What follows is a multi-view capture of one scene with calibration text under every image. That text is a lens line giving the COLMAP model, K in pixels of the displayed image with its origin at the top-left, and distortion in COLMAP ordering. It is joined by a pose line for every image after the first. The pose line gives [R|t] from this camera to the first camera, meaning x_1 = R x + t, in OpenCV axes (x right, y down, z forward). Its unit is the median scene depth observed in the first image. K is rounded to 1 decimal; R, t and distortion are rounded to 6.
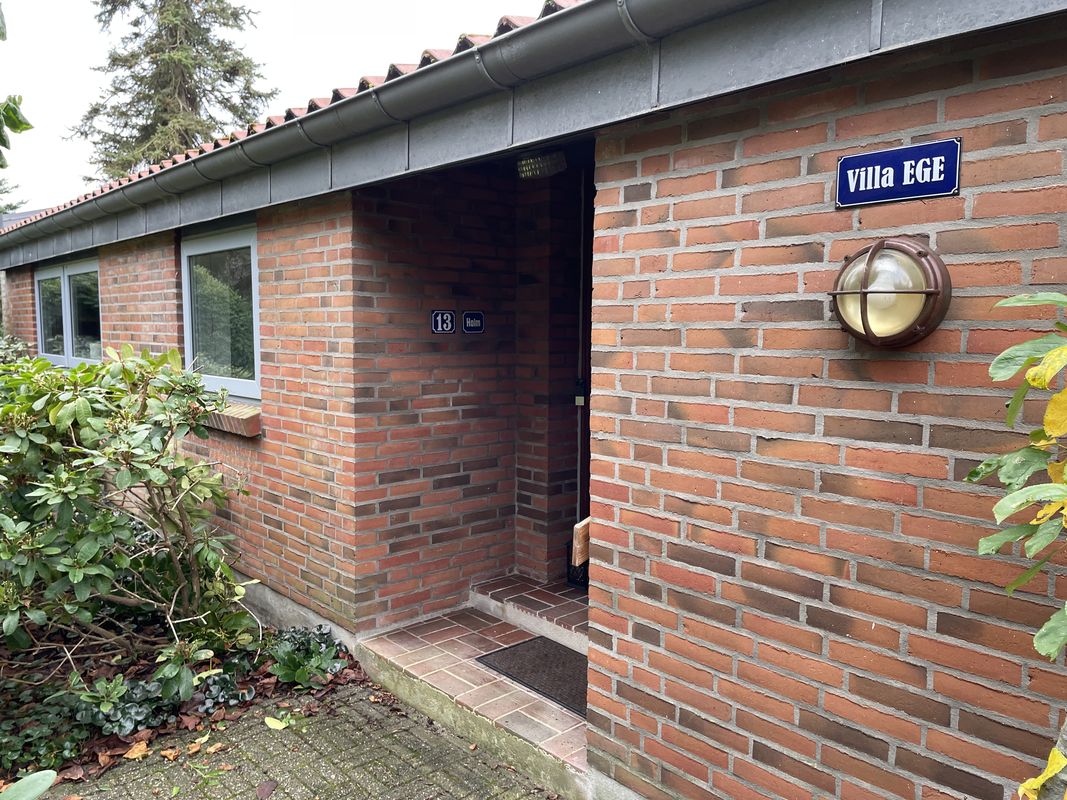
lens RADIAL K [[803.5, 0, 537.2], [0, 803.5, 395.9], [0, 0, 1]] dist [0.104505, -0.135864]
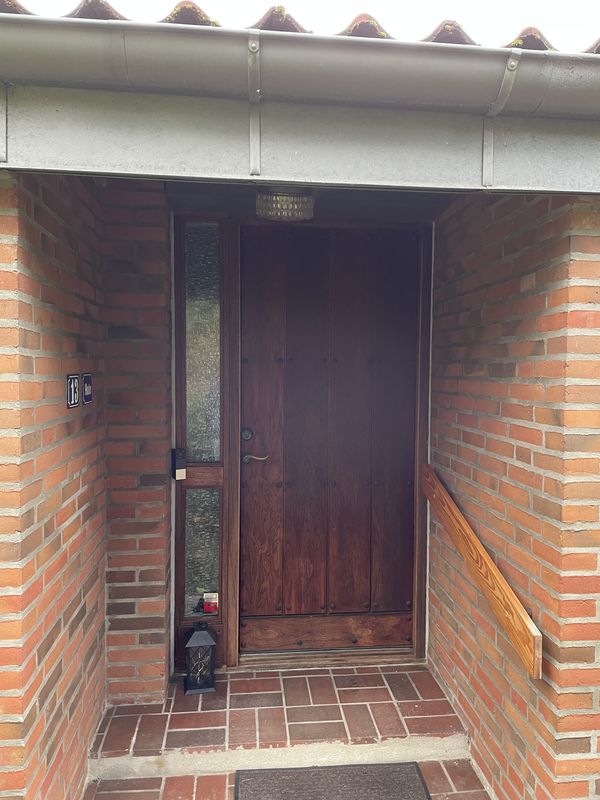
lens RADIAL K [[602.4, 0, 301.7], [0, 602.4, 396.7], [0, 0, 1]] dist [0.104505, -0.135864]
pose [[0.589689, -0.036692, 0.806796, -0.451718], [0.062062, 0.998072, 0.000029, -0.080003], [-0.805242, 0.050054, 0.590830, 0.568908]]
